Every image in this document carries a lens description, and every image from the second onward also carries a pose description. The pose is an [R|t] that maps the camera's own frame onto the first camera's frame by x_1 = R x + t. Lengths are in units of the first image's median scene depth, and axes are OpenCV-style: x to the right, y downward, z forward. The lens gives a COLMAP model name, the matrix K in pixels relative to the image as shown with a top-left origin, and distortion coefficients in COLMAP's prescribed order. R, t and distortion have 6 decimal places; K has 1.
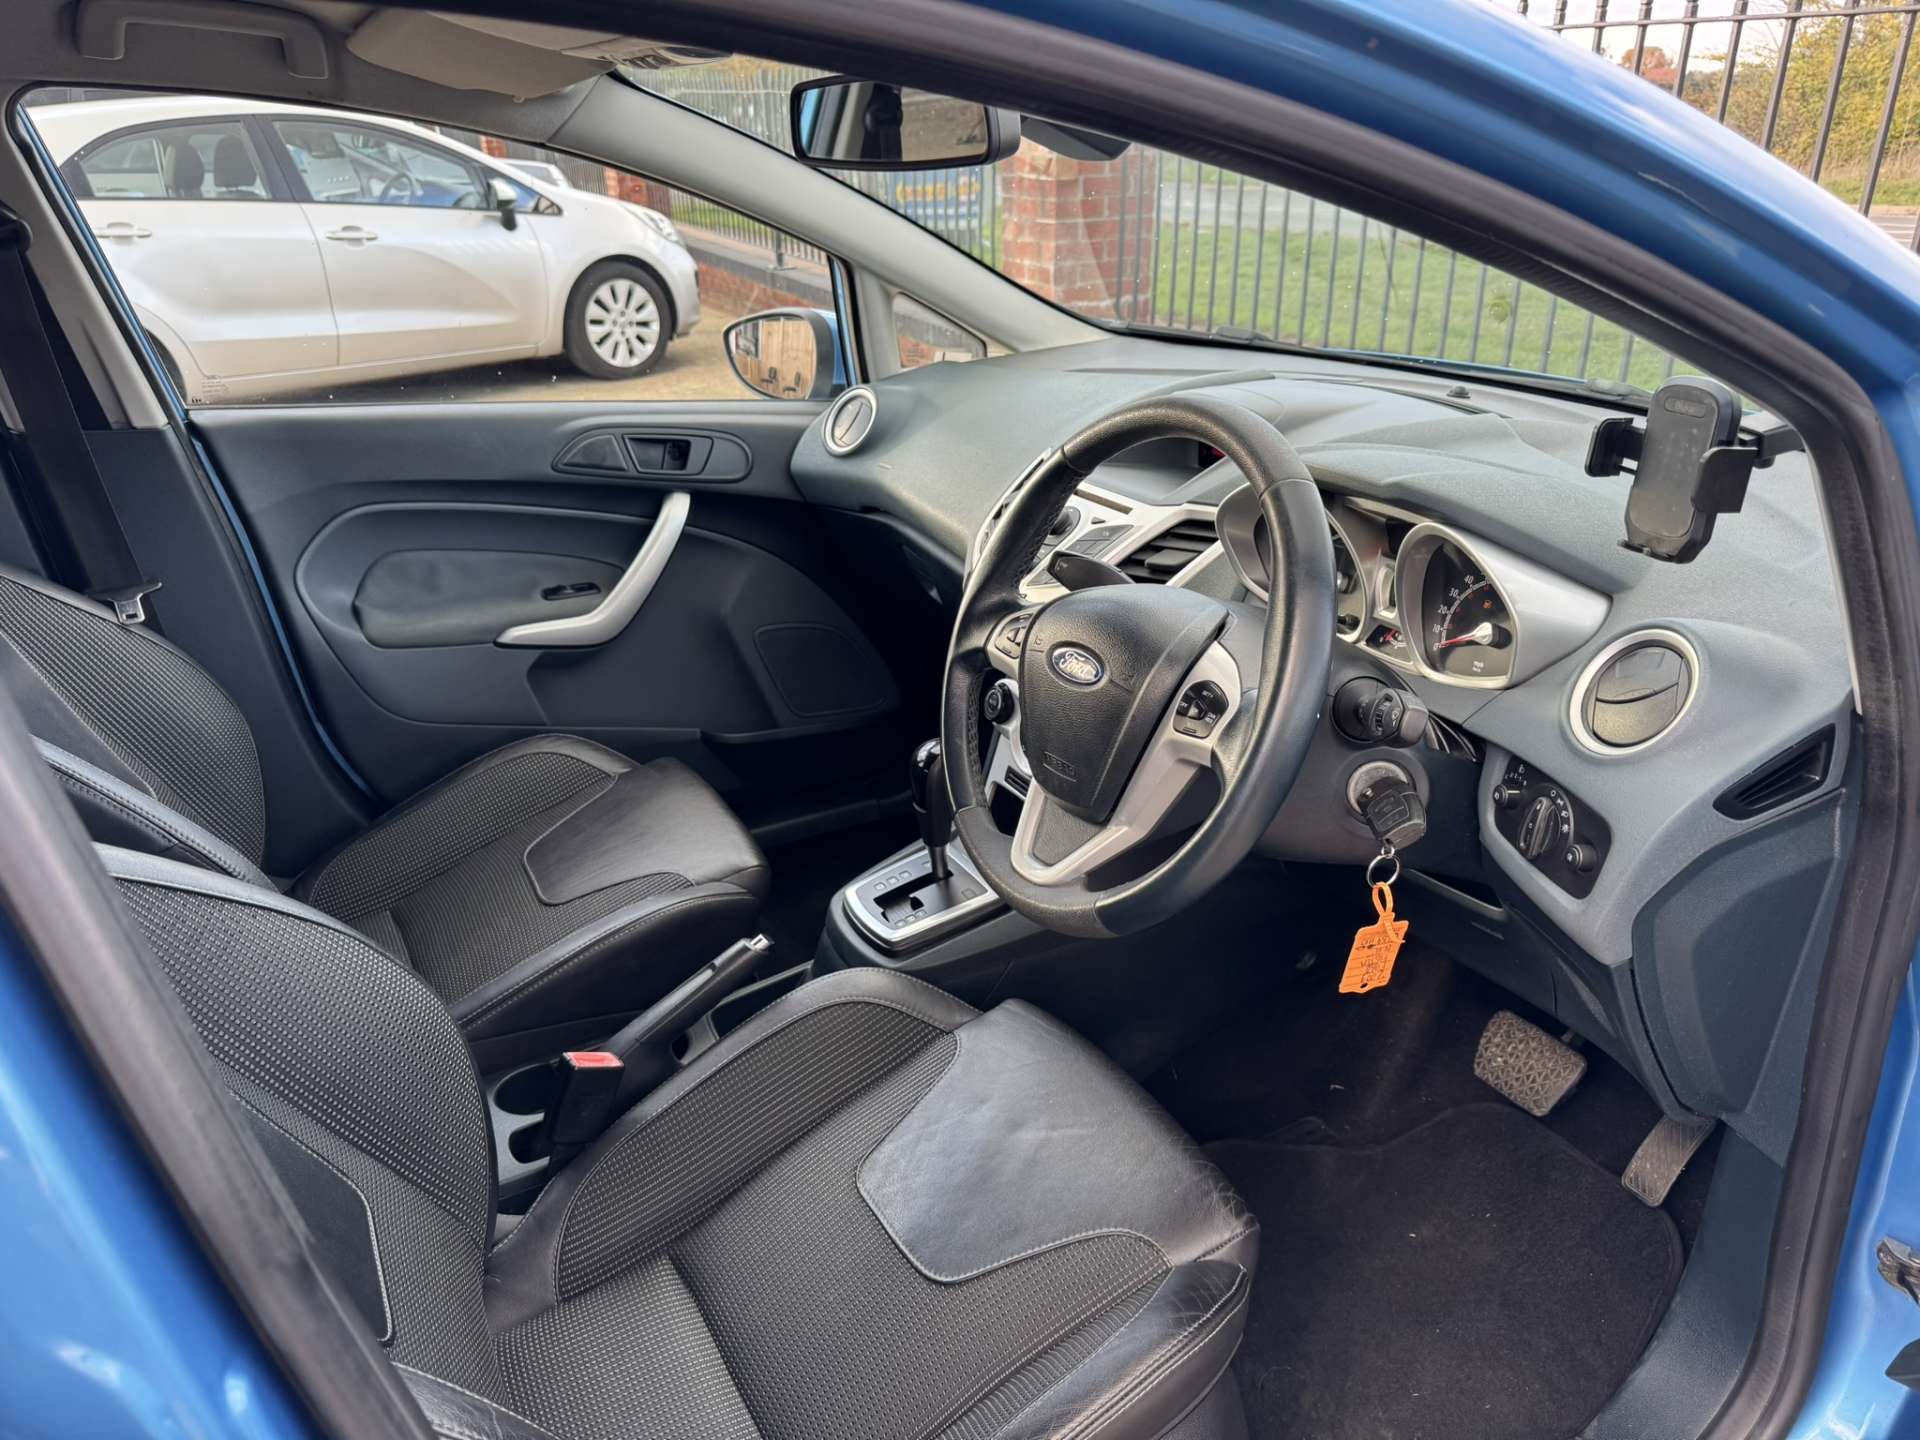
lens RADIAL K [[1367.4, 0, 954.9], [0, 1367.4, 719.2], [0, 0, 1]] dist [0.031794, -0.042431]
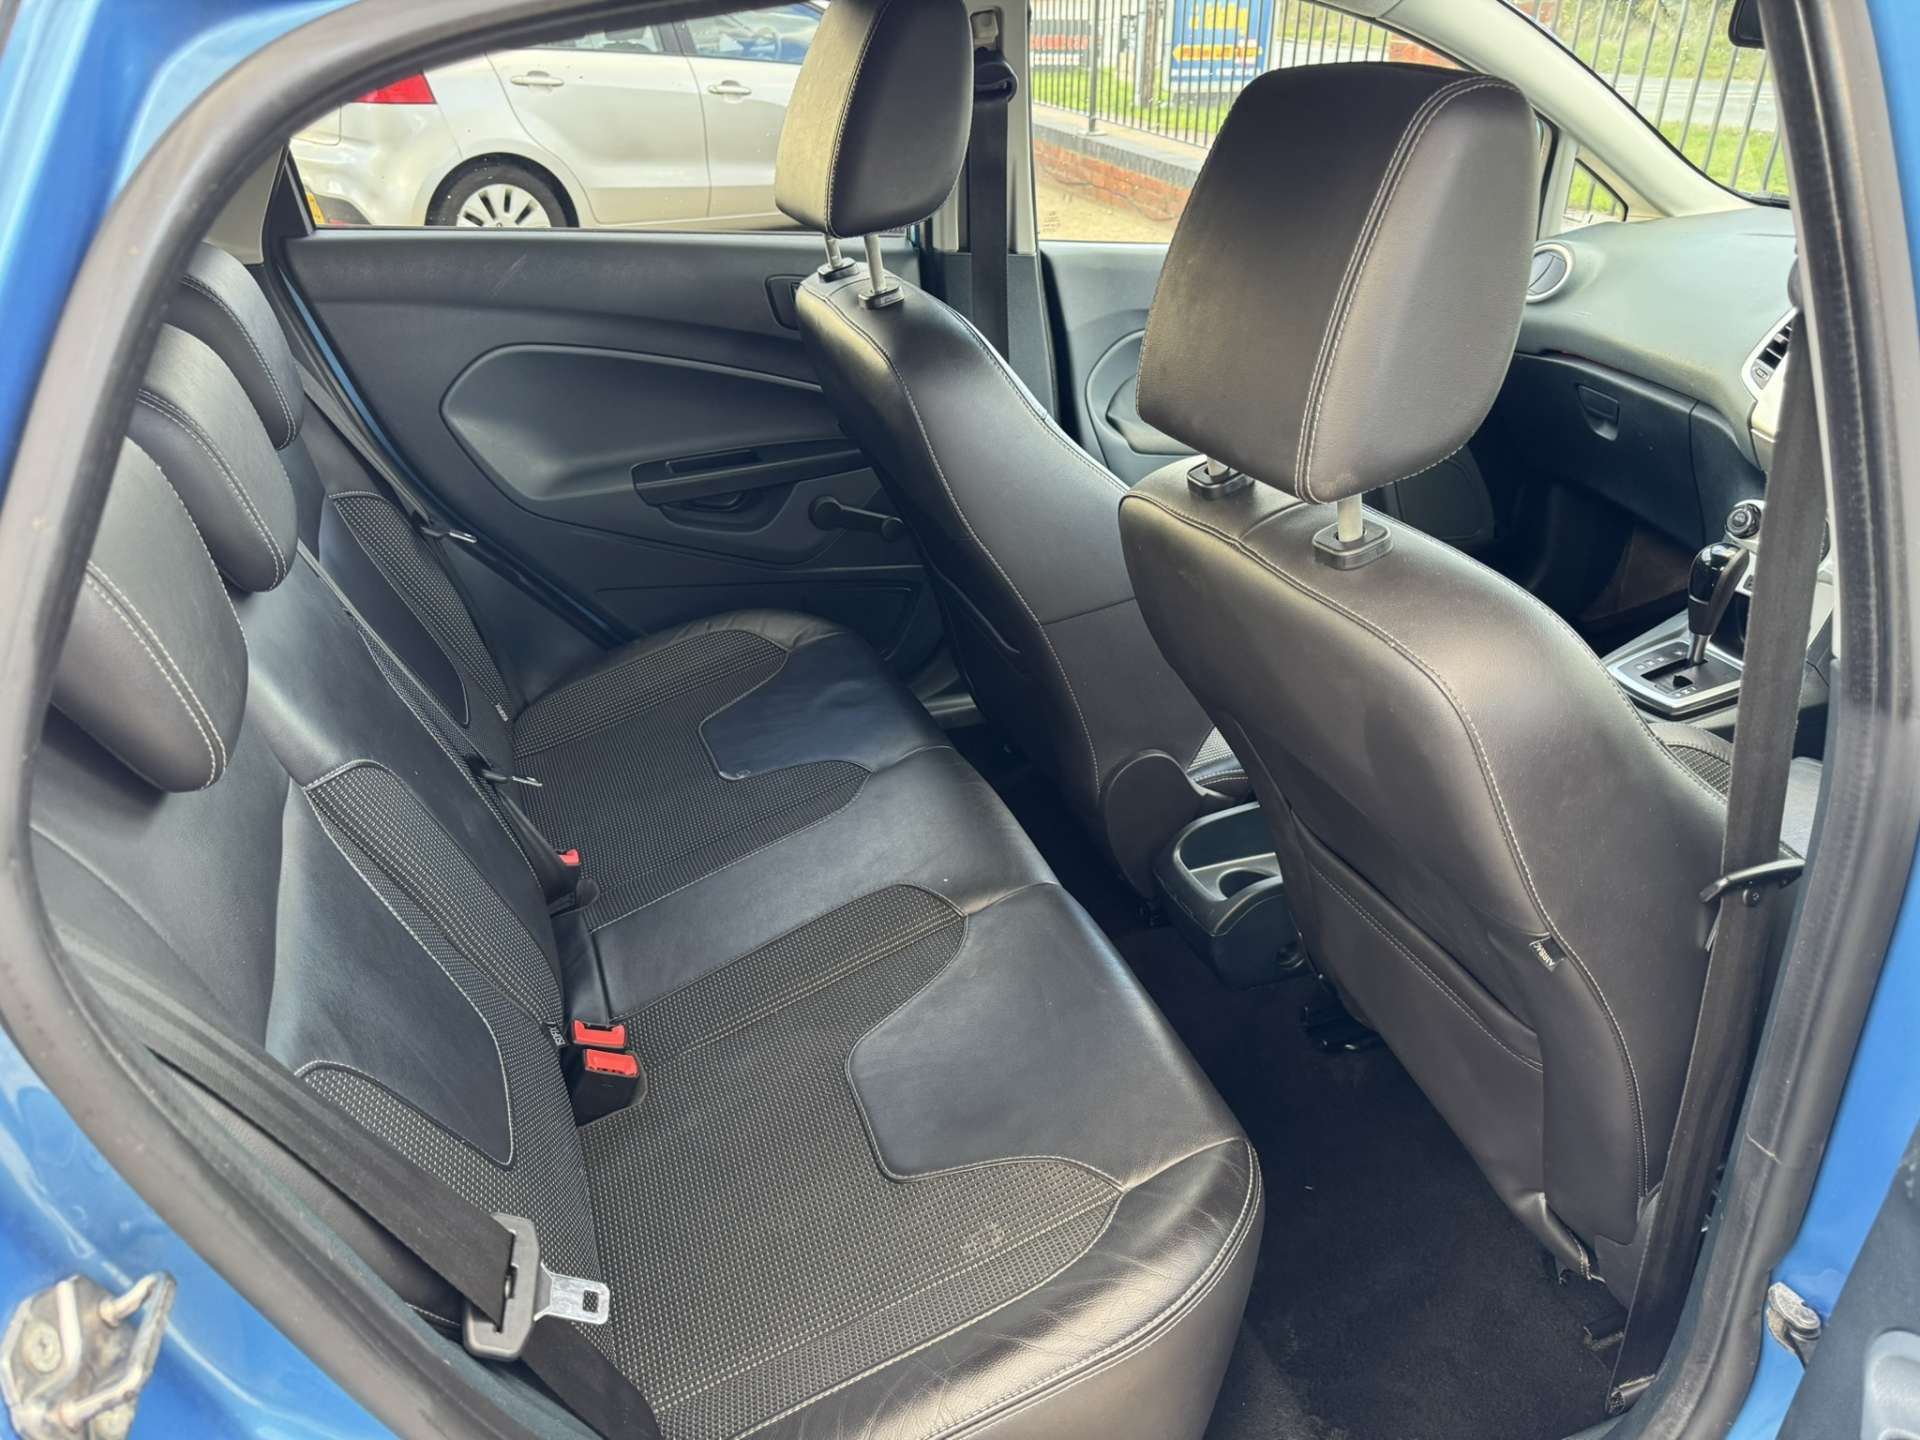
lens RADIAL K [[1367.1, 0, 948.7], [0, 1367.1, 717.4], [0, 0, 1]] dist [0.023823, -0.038189]
pose [[0.988970, 0.081784, -0.123487, -0.394478], [-0.071304, 0.993650, 0.087032, 0.082644], [0.129821, -0.077267, 0.988522, -0.206183]]
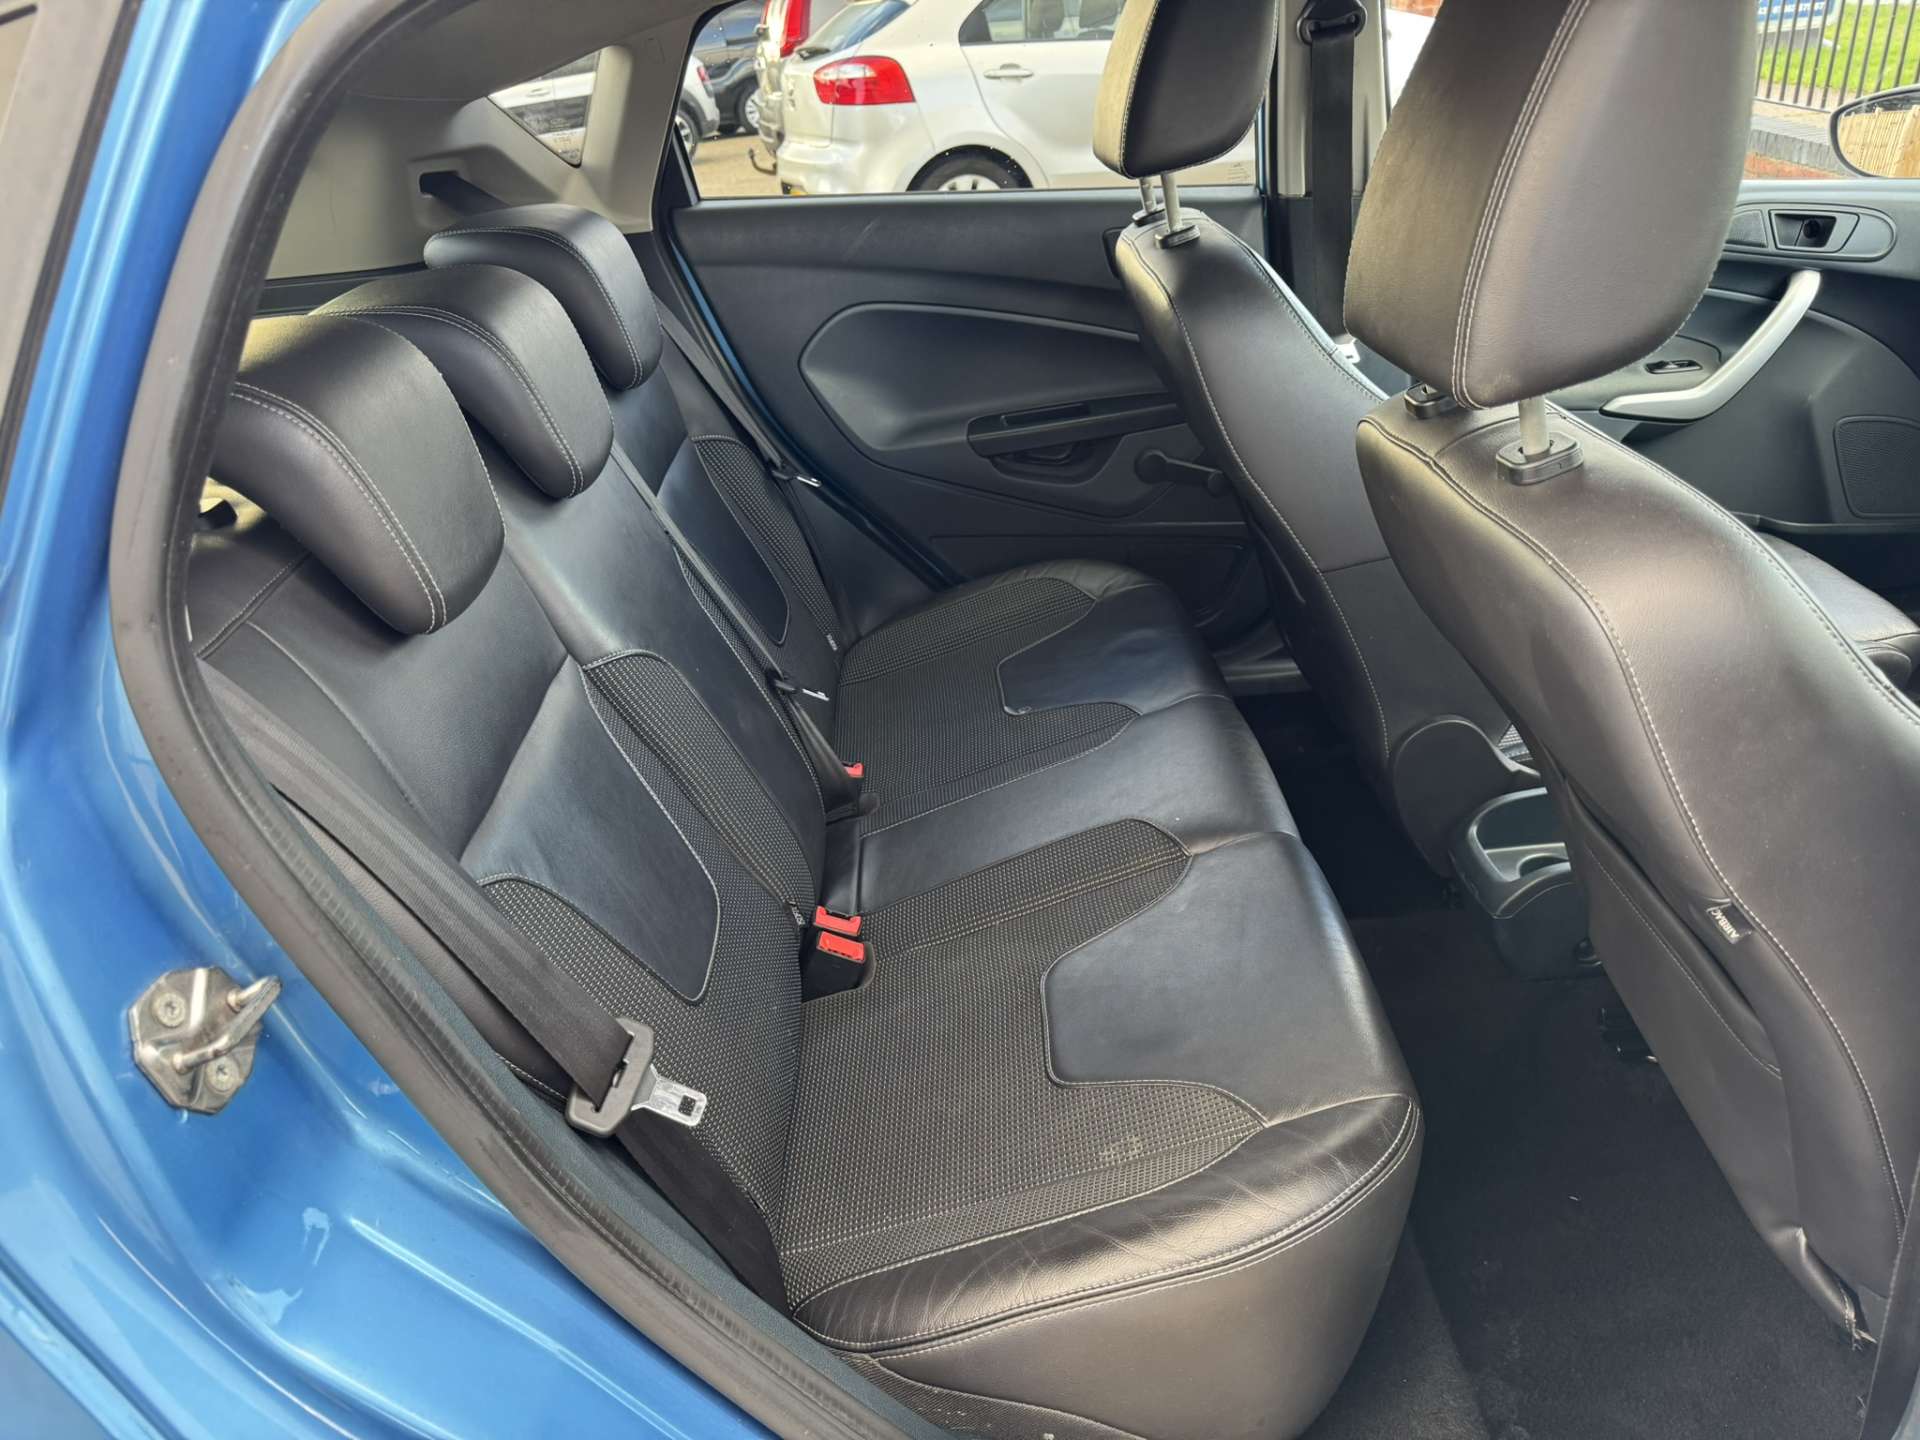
lens RADIAL K [[1358.7, 0, 955.5], [0, 1358.7, 725.7], [0, 0, 1]] dist [0.068445, -0.103843]
pose [[0.889229, 0.155304, -0.430294, -0.280932], [-0.109627, 0.985546, 0.129157, 0.102555], [0.444133, -0.067678, 0.893401, -0.192657]]
